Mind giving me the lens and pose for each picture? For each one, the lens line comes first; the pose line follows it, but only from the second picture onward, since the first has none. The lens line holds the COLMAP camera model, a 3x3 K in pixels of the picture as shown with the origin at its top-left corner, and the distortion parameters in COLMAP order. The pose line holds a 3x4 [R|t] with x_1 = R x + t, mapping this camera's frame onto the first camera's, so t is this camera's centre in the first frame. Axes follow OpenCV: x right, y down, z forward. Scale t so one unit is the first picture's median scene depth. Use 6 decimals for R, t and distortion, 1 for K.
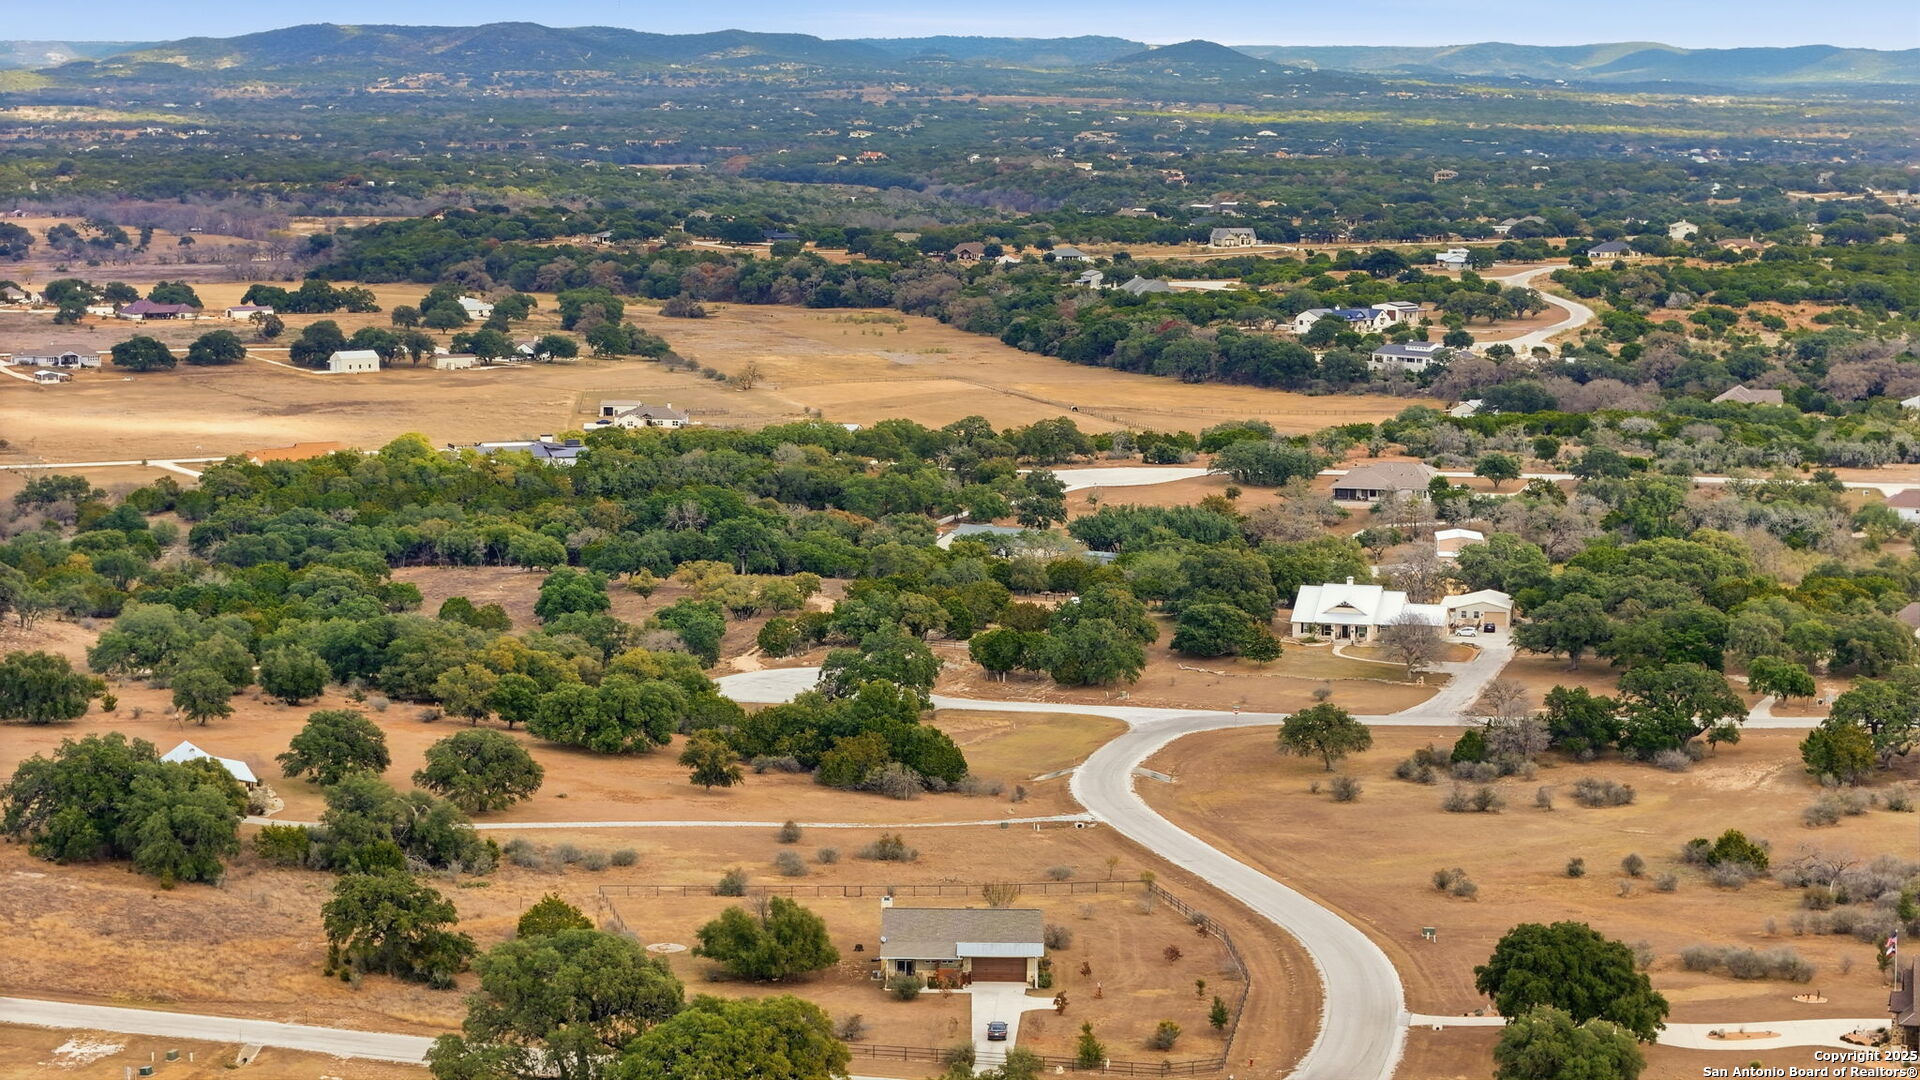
lens RADIAL K [[3874.5, 0, 918.8], [0, 3874.5, 539.7], [0, 0, 1]] dist [-0.204848, 0.863743]
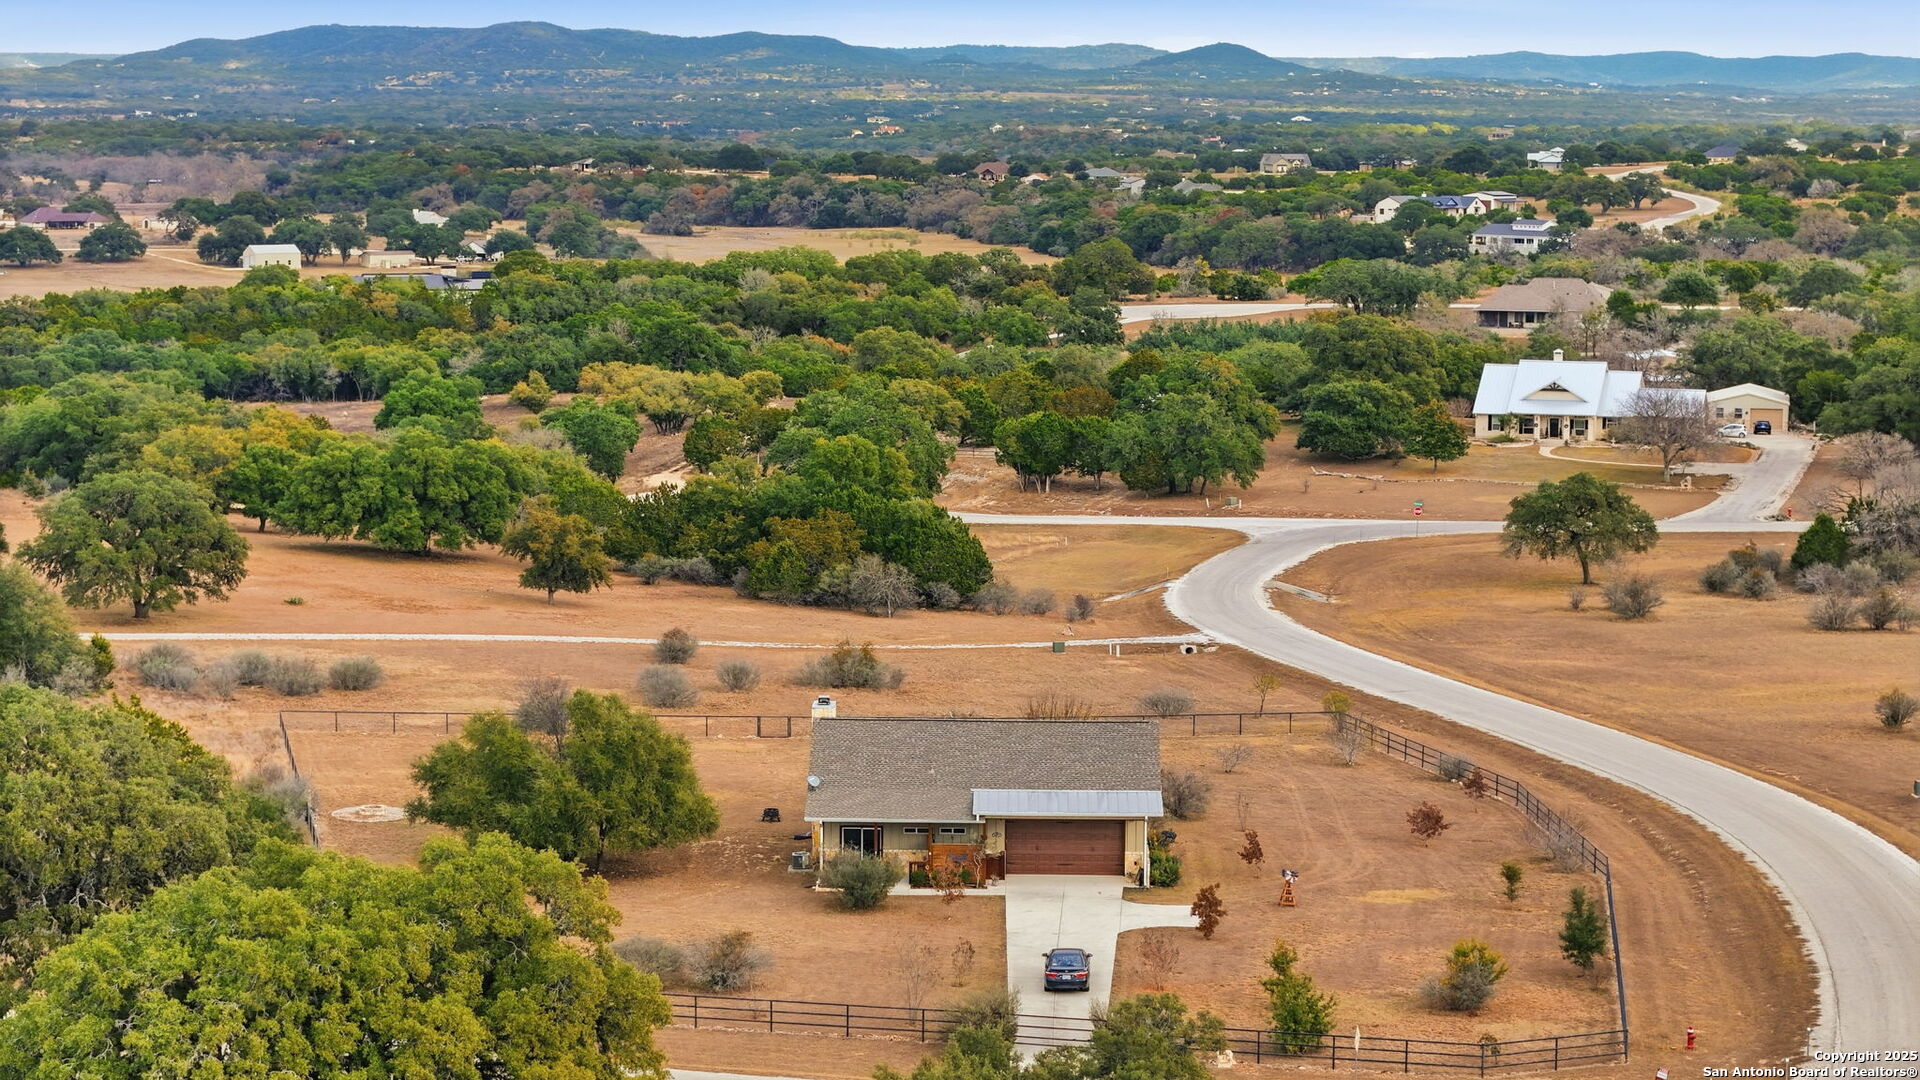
lens RADIAL K [[3874.5, 0, 918.8], [0, 3874.5, 539.7], [0, 0, 1]] dist [-0.204848, 0.863743]
pose [[0.999984, 0.000069, -0.005648, 0.003946], [-0.000104, 0.999981, -0.006091, 0.050982], [0.005648, 0.006091, 0.999965, 0.355170]]
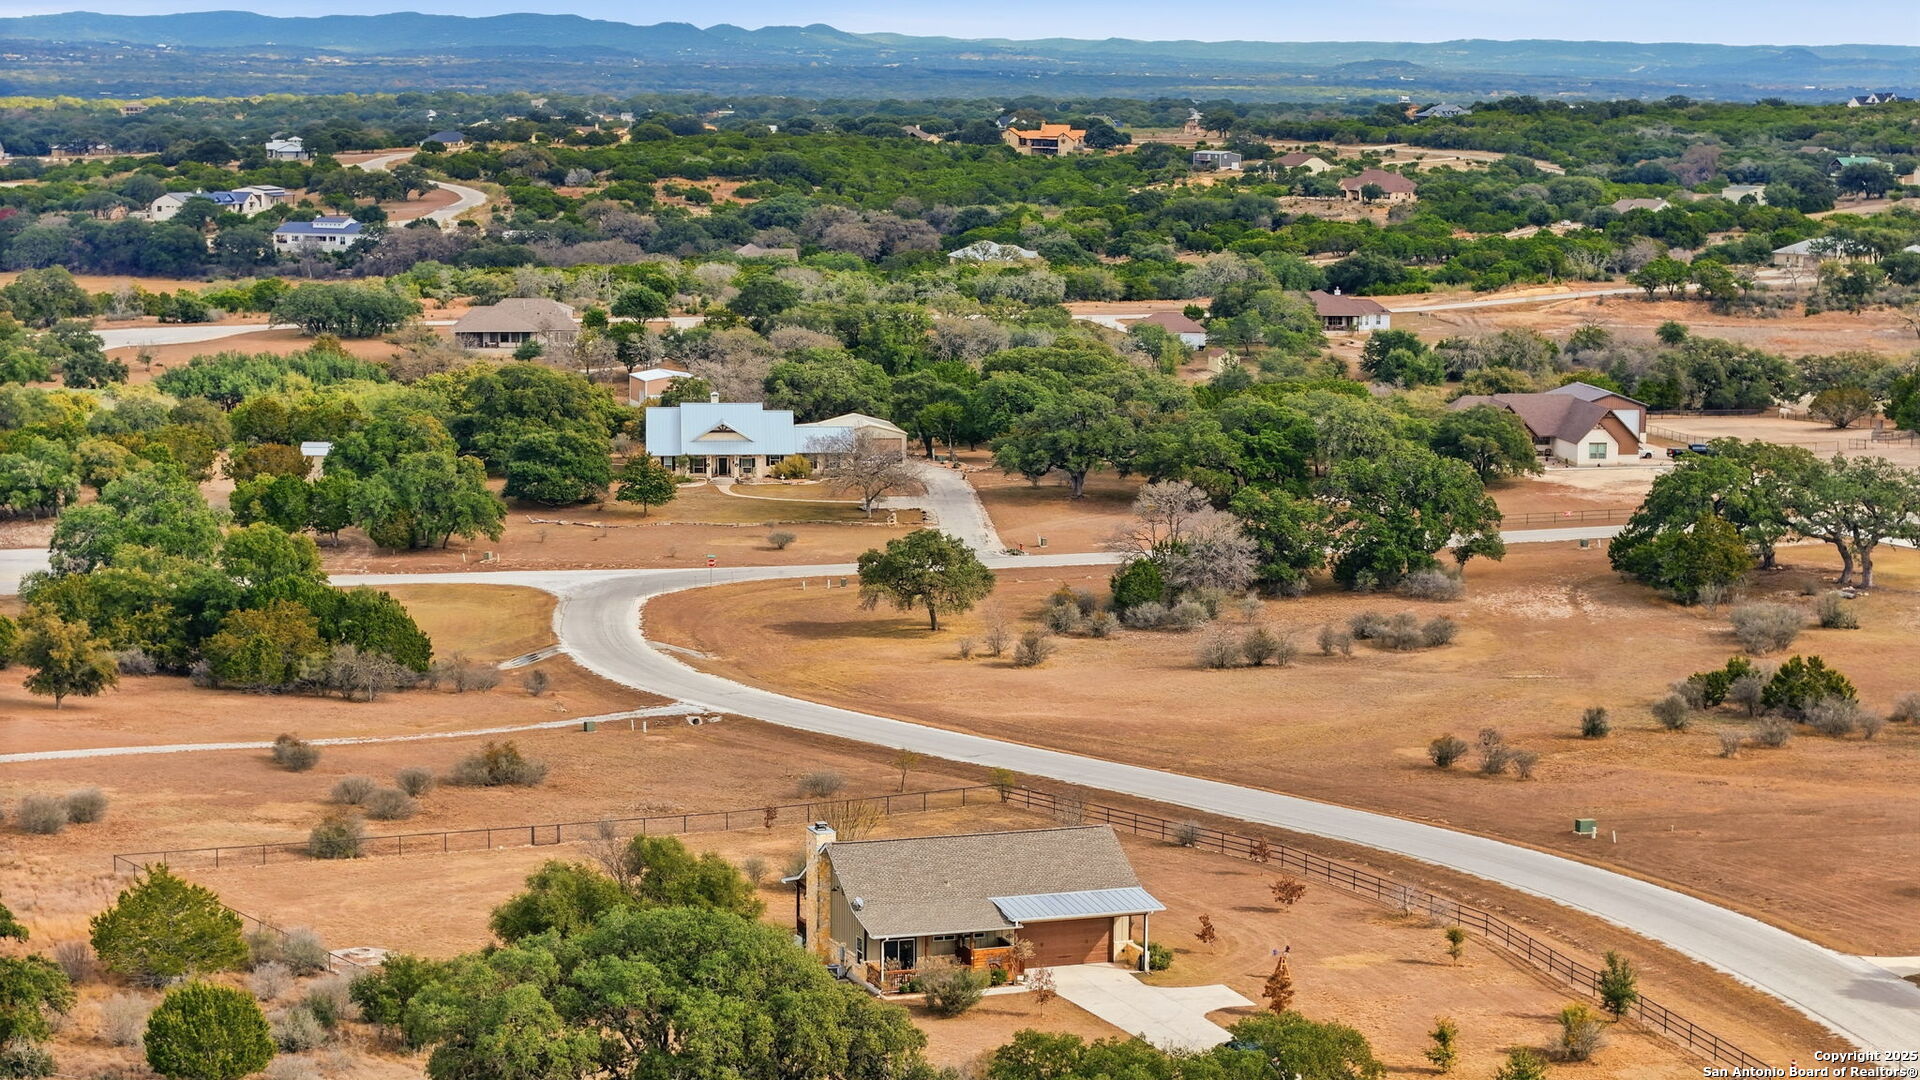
lens RADIAL K [[3874.5, 0, 918.8], [0, 3874.5, 539.7], [0, 0, 1]] dist [-0.204848, 0.863743]
pose [[0.933466, -0.044131, 0.355939, -0.121296], [0.042322, 0.999021, 0.012872, 0.031975], [-0.356159, 0.003049, 0.934420, 0.338069]]
